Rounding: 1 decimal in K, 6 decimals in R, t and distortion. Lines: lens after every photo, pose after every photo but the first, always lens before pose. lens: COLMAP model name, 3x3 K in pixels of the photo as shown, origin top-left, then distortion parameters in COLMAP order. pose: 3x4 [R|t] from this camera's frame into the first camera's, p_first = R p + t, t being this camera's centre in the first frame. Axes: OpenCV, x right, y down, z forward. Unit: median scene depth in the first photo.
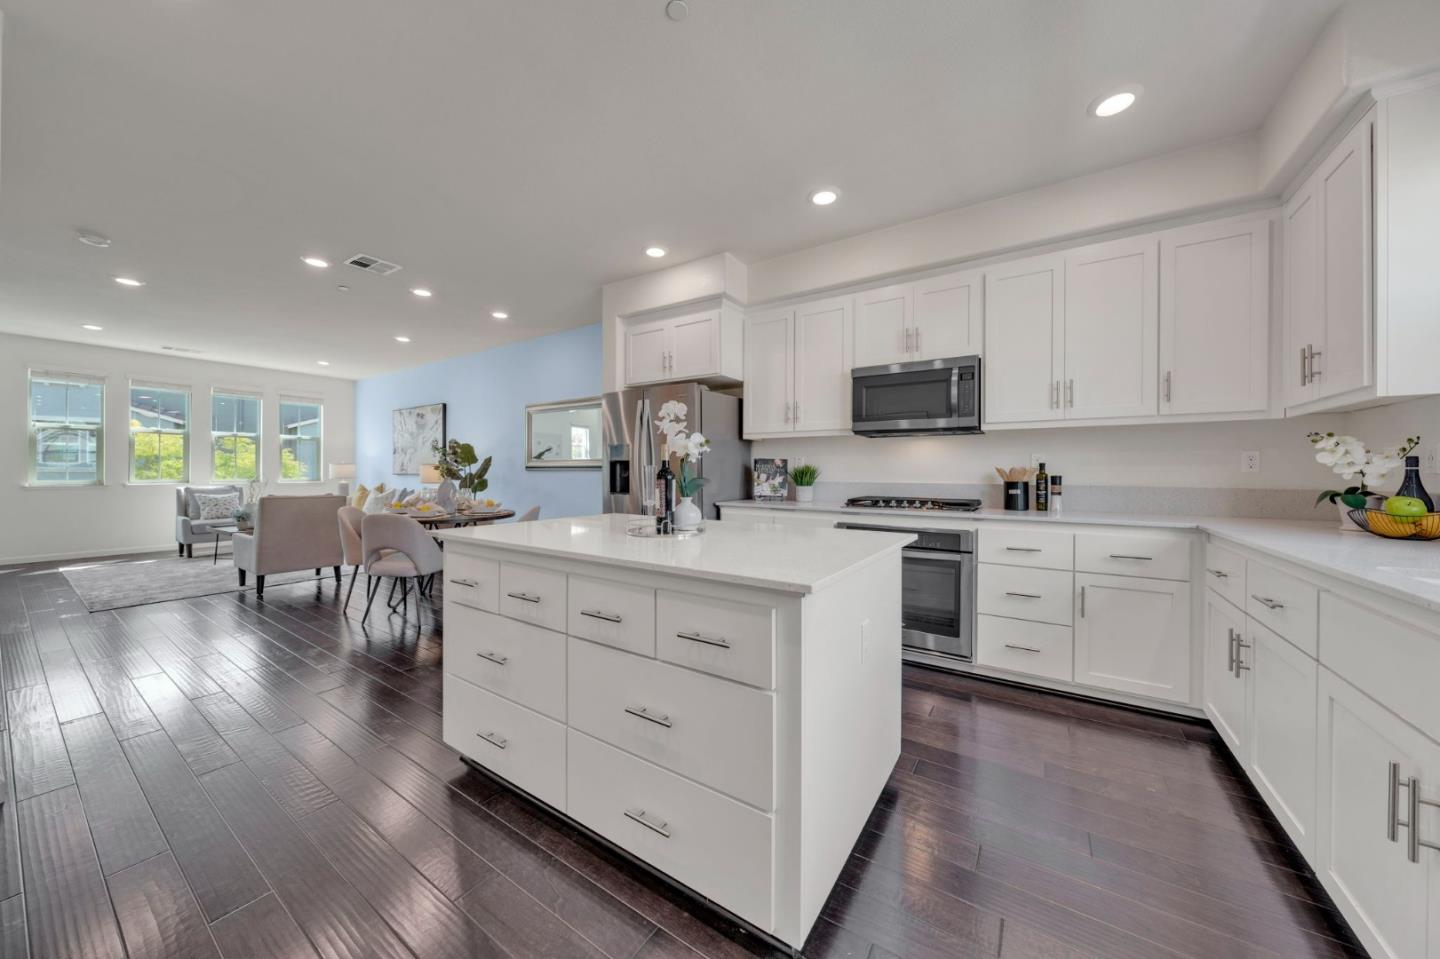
lens RADIAL K [[487.8, 0, 722.2], [0, 487.8, 470.5], [0, 0, 1]] dist [-0.002997, -0.000193]
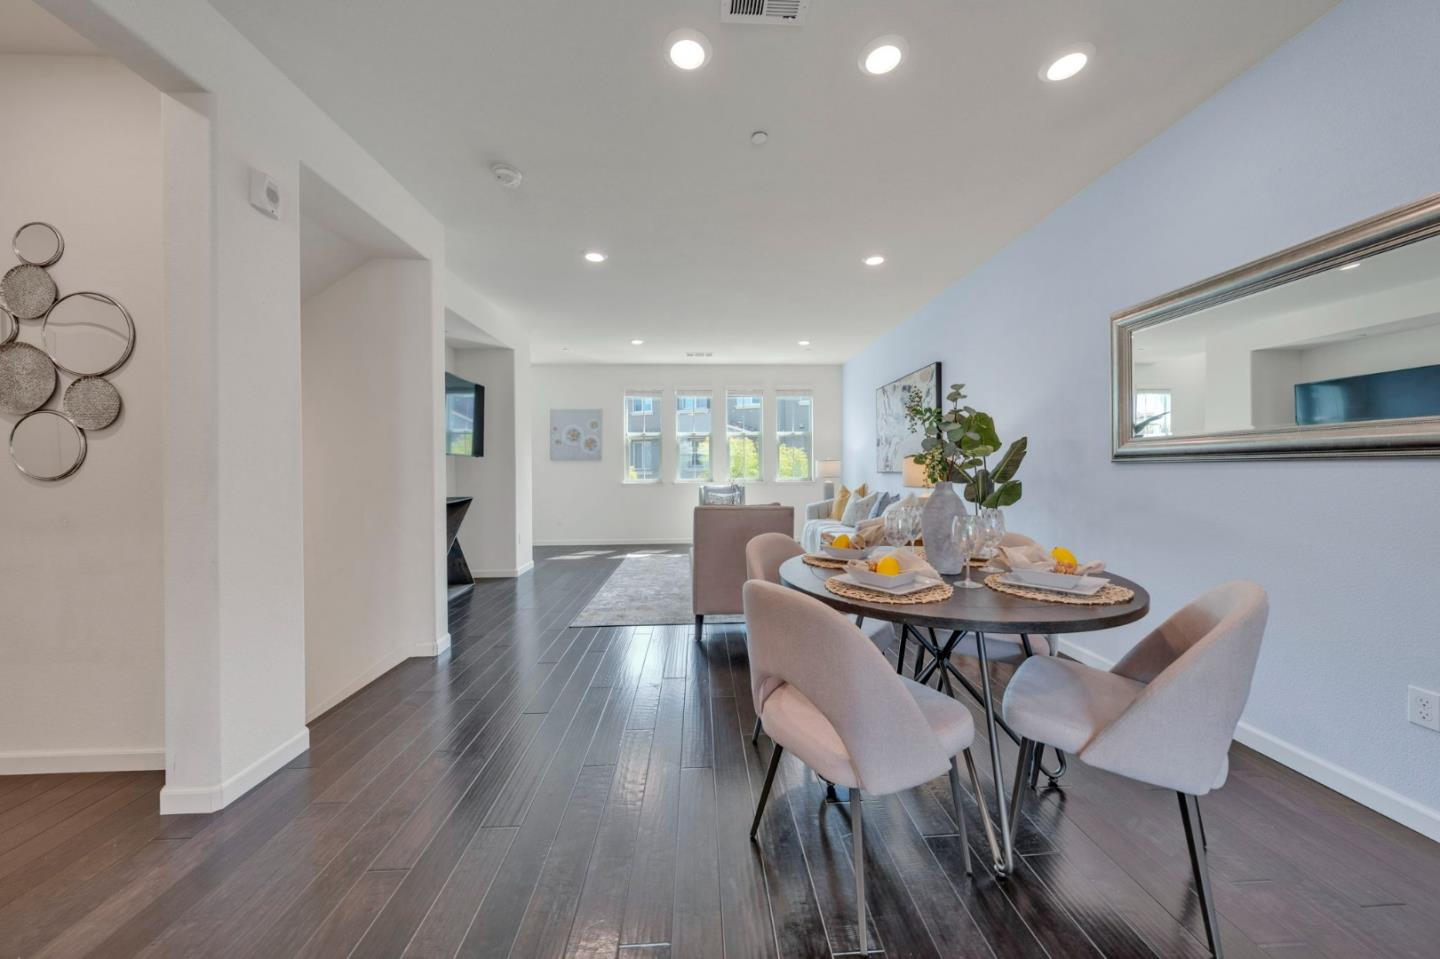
lens RADIAL K [[487.8, 0, 722.5], [0, 487.8, 473.4], [0, 0, 1]] dist [-0.002997, -0.000193]
pose [[0.588291, -0.003144, -0.808643, -0.252727], [0.013987, 0.999882, 0.006288, 0.001413], [0.808528, -0.015010, 0.588266, 0.450974]]
